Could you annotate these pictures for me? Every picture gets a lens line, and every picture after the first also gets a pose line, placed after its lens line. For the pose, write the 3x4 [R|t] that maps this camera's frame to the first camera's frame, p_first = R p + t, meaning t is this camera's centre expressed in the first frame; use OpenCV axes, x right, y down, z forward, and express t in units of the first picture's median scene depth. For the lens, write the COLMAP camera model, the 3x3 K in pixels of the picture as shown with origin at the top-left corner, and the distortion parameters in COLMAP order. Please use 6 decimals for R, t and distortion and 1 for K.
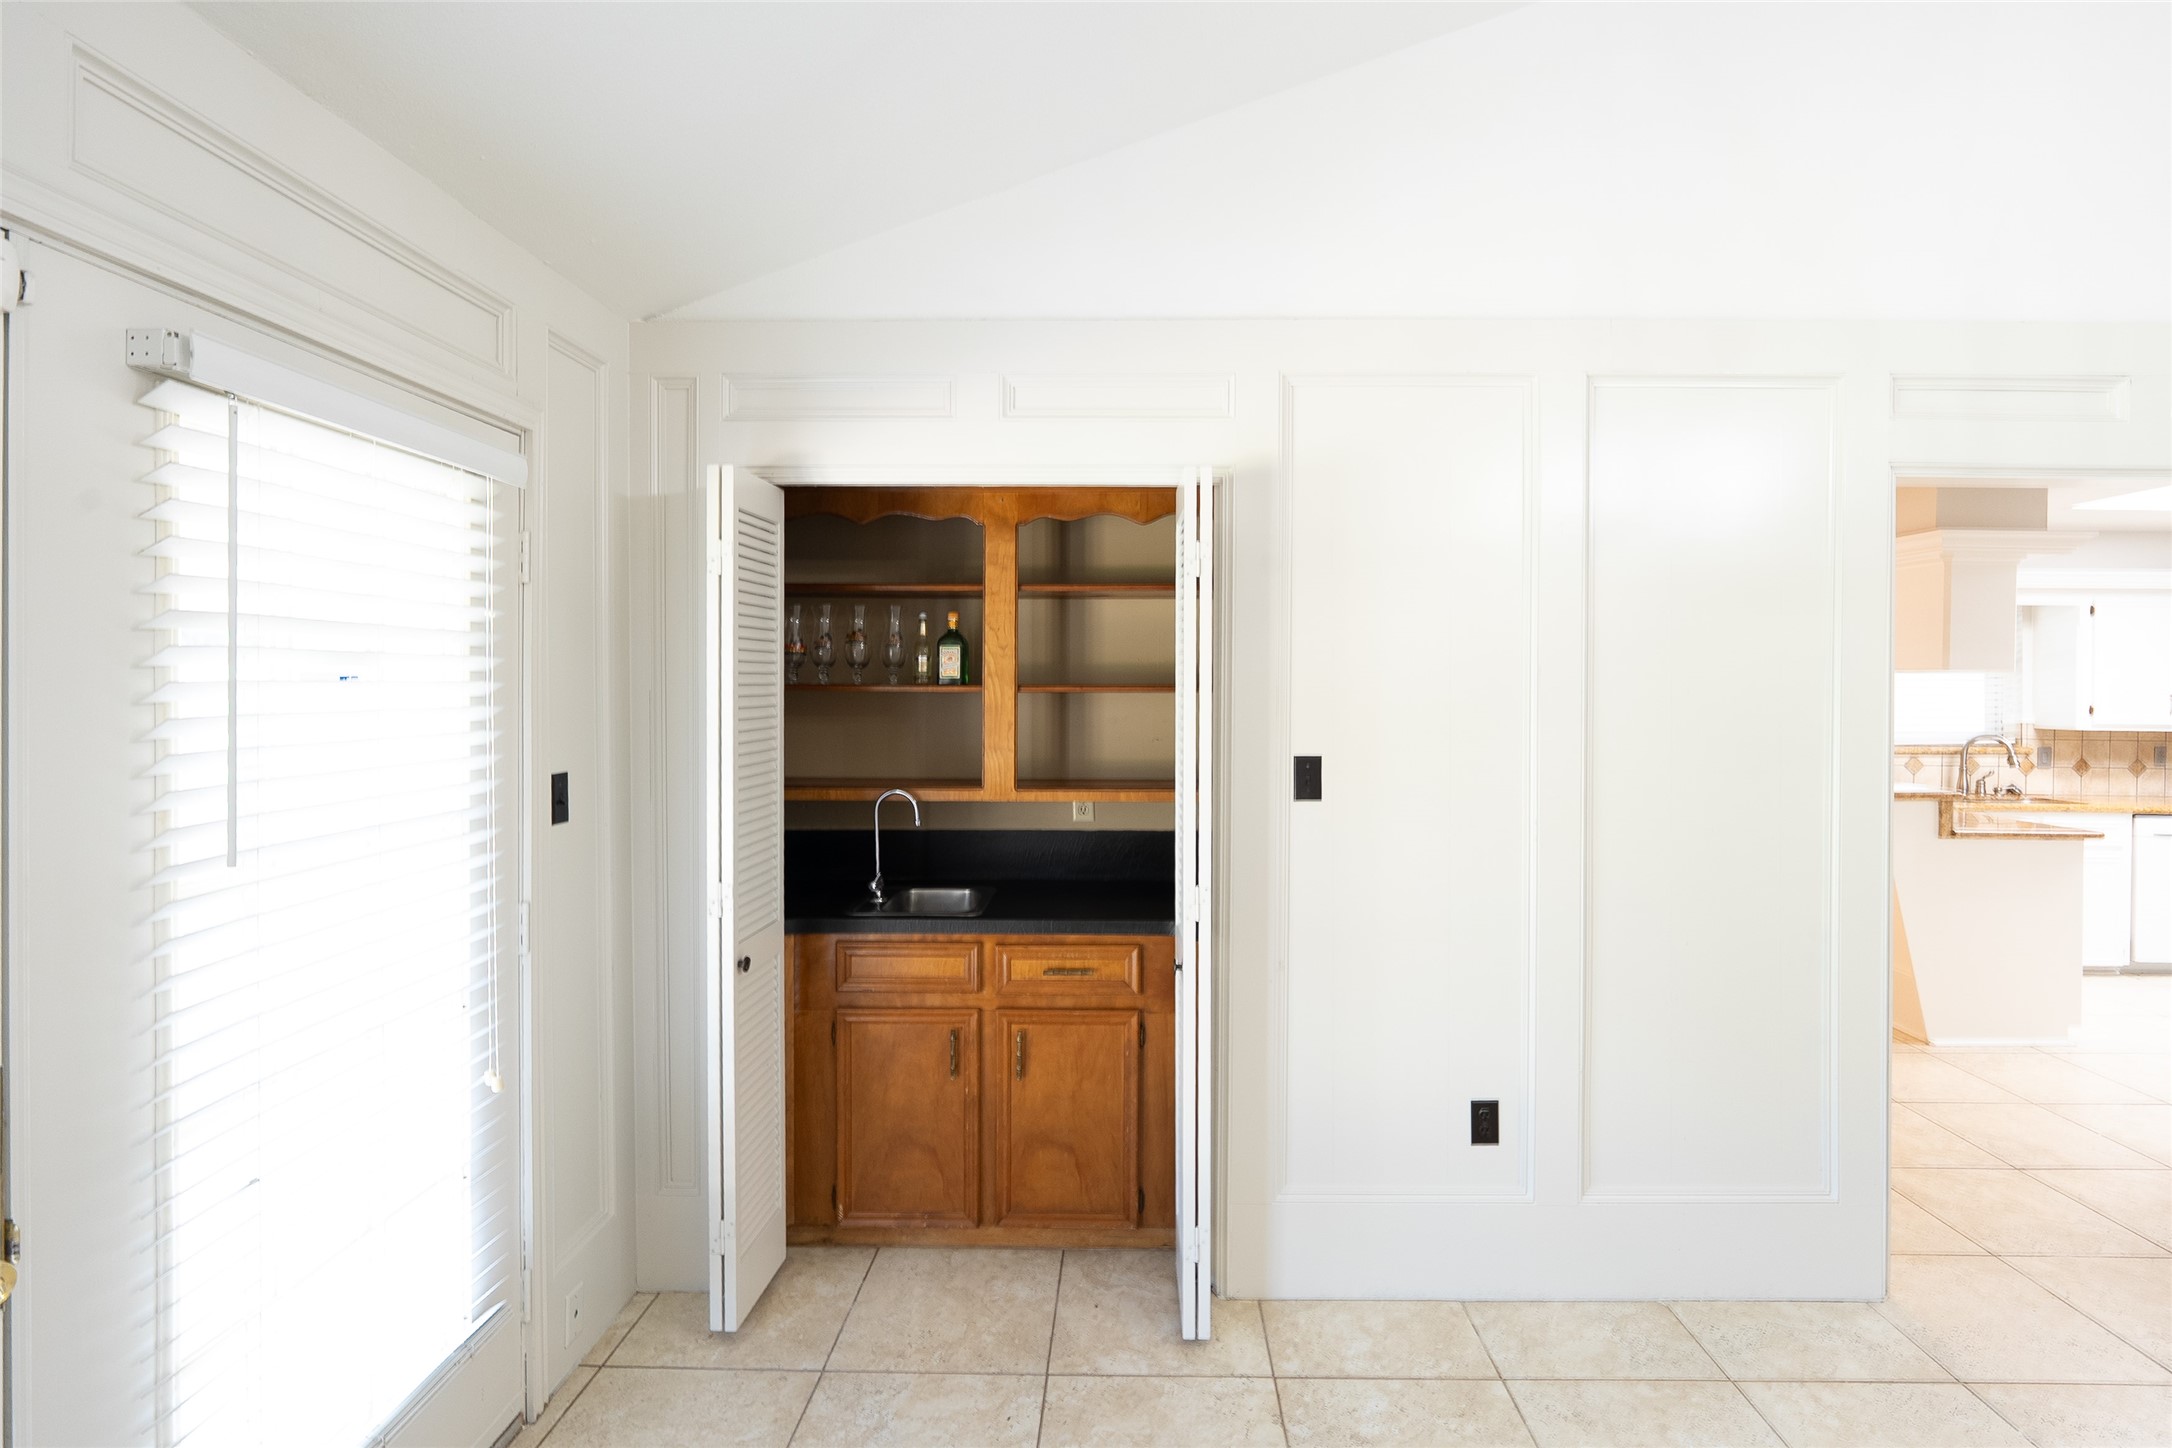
lens RADIAL K [[983.4, 0, 1127.6], [0, 983.4, 707.9], [0, 0, 1]] dist [-0.010436, 0.003364]
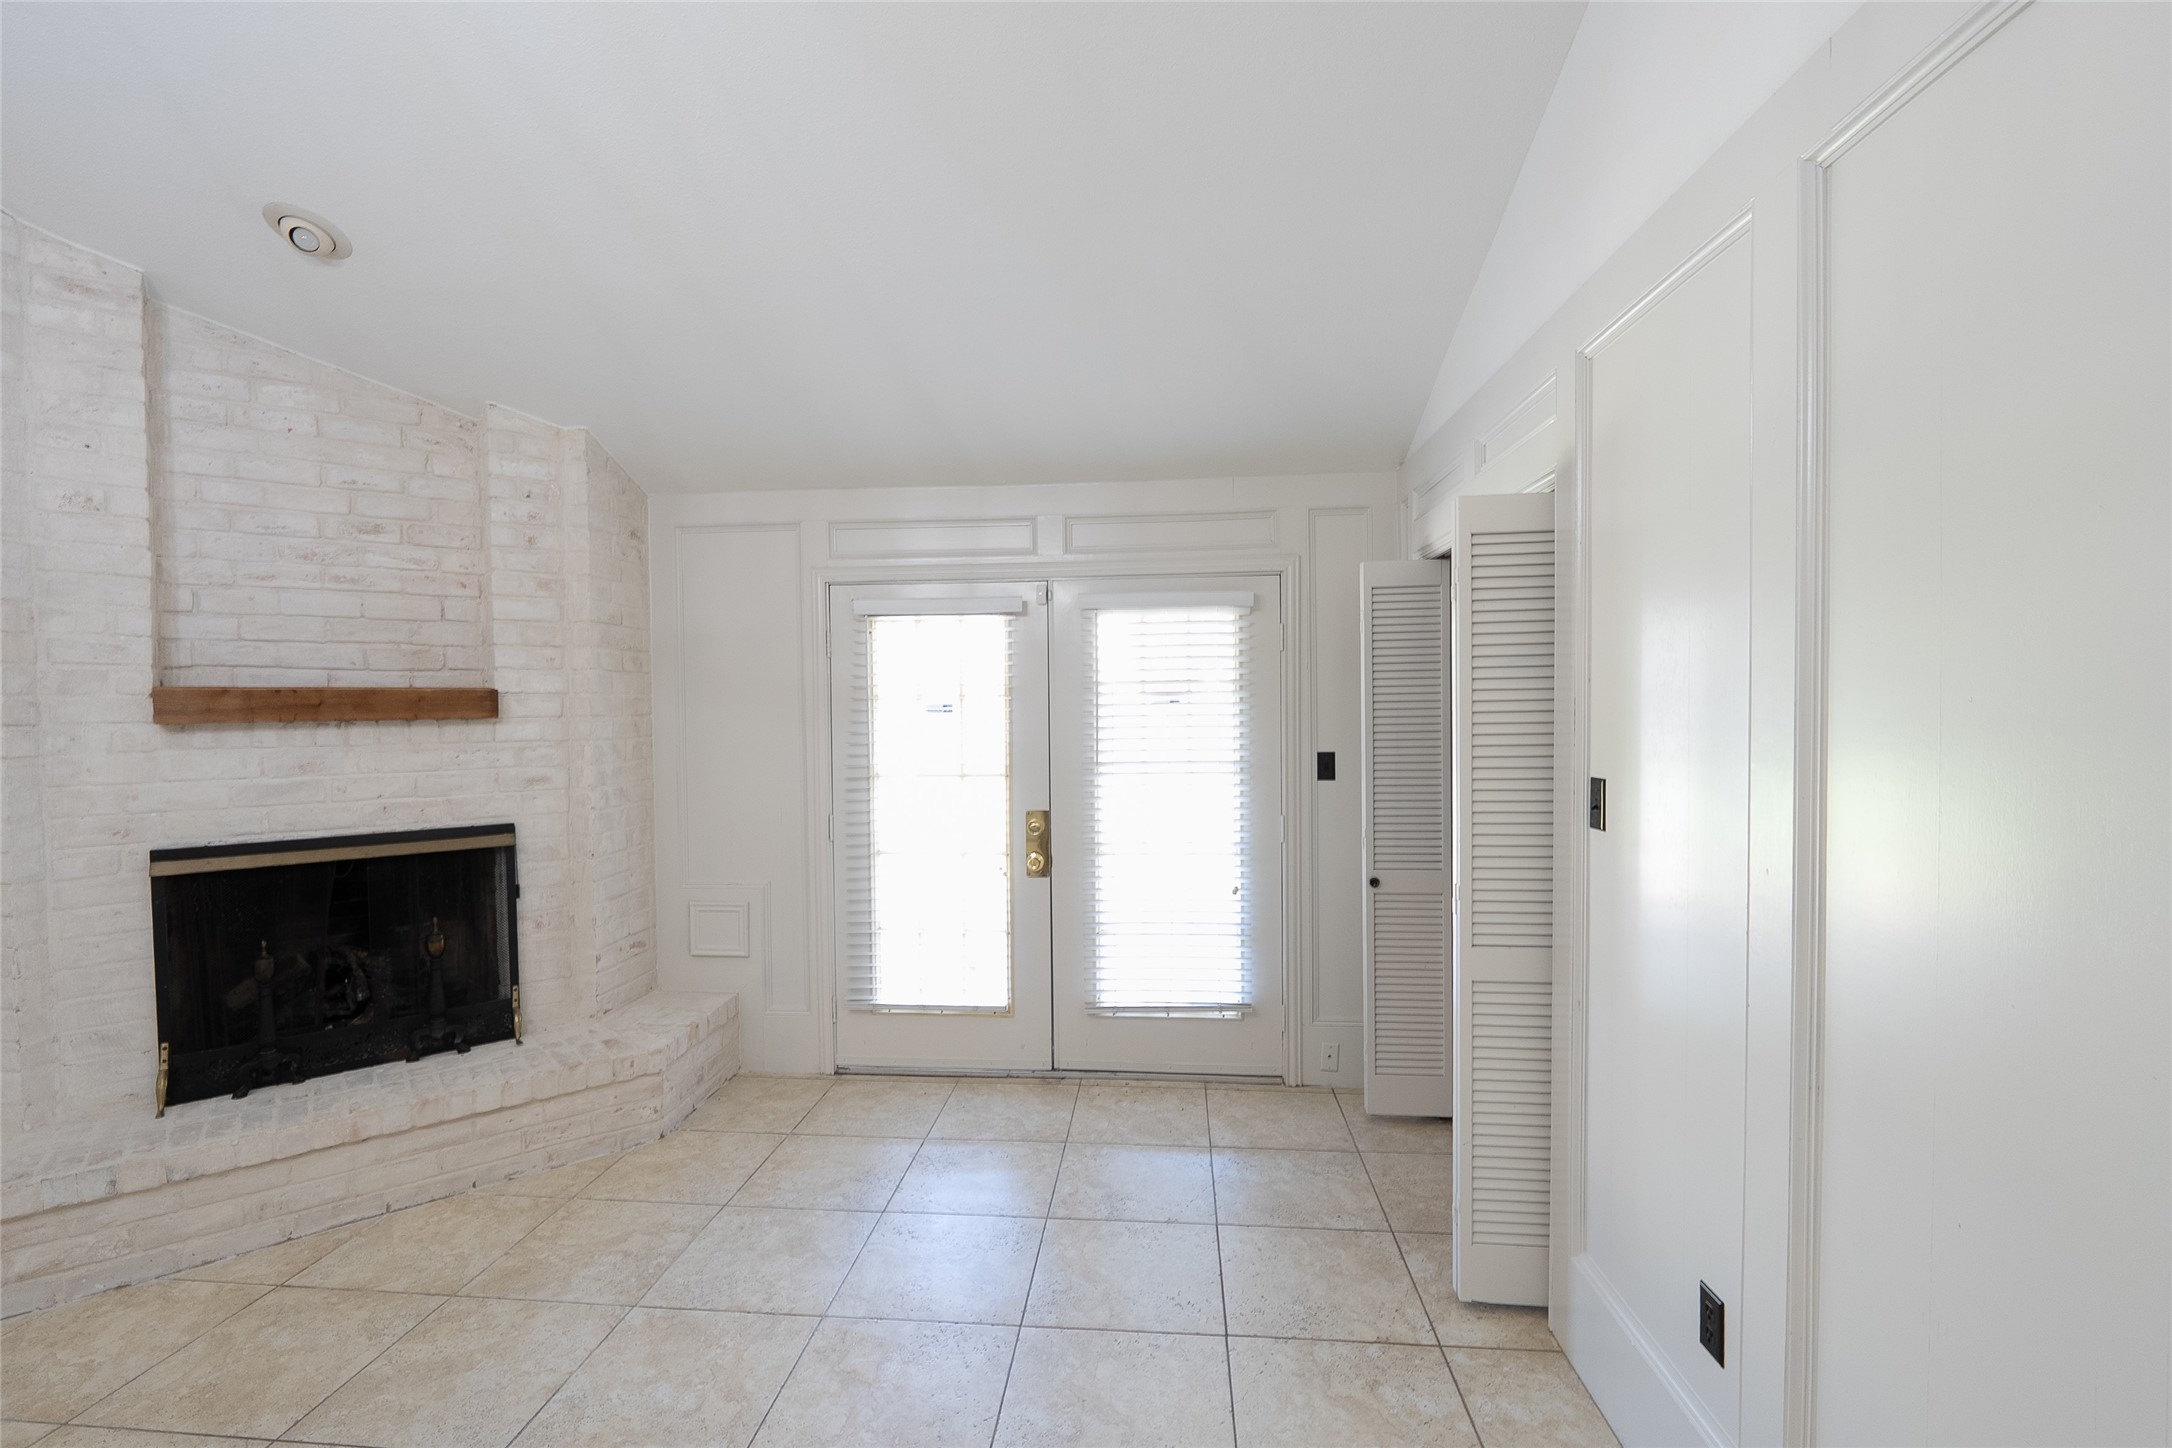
lens RADIAL K [[967.1, 0, 1088.2], [0, 967.1, 717.3], [0, 0, 1]] dist [-0.009193, 0.003317]
pose [[-0.073955, 0.009021, -0.997221, 1.234816], [-0.004194, 0.999947, 0.009356, -0.011617], [0.997253, 0.004874, -0.073913, 0.698058]]
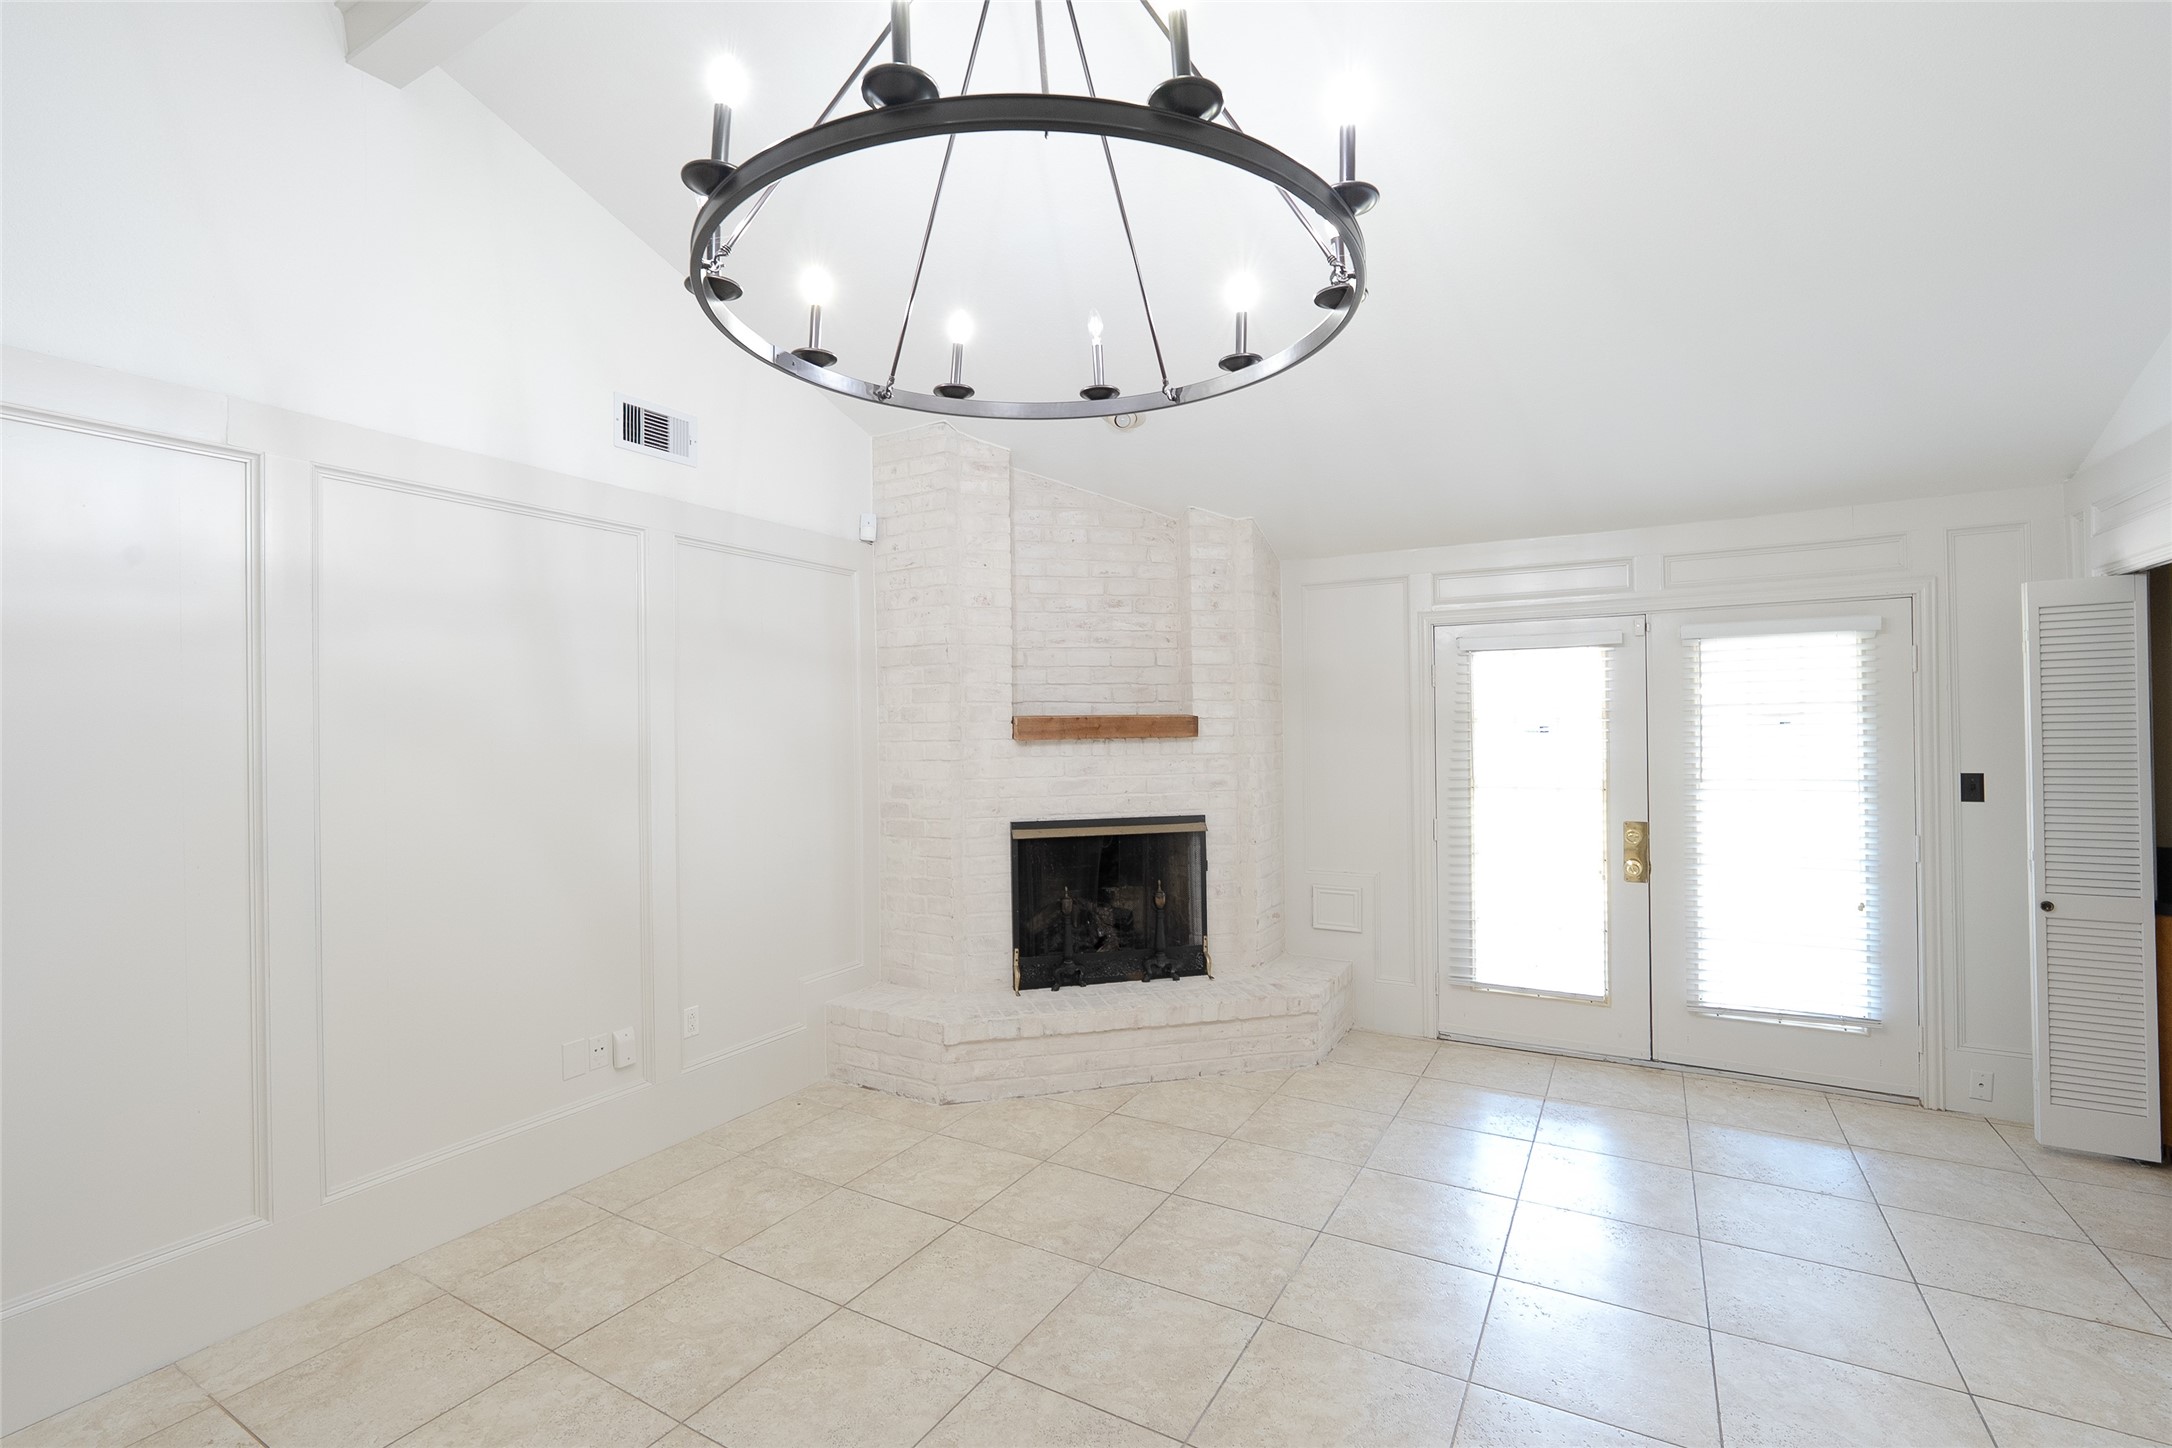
lens RADIAL K [[967.1, 0, 1088.2], [0, 967.1, 717.3], [0, 0, 1]] dist [-0.009193, 0.003317]
pose [[-0.487844, -0.008753, -0.872887, 1.739279], [-0.002068, 0.999959, -0.008872, -0.015686], [0.872929, -0.002523, -0.487842, 0.454853]]
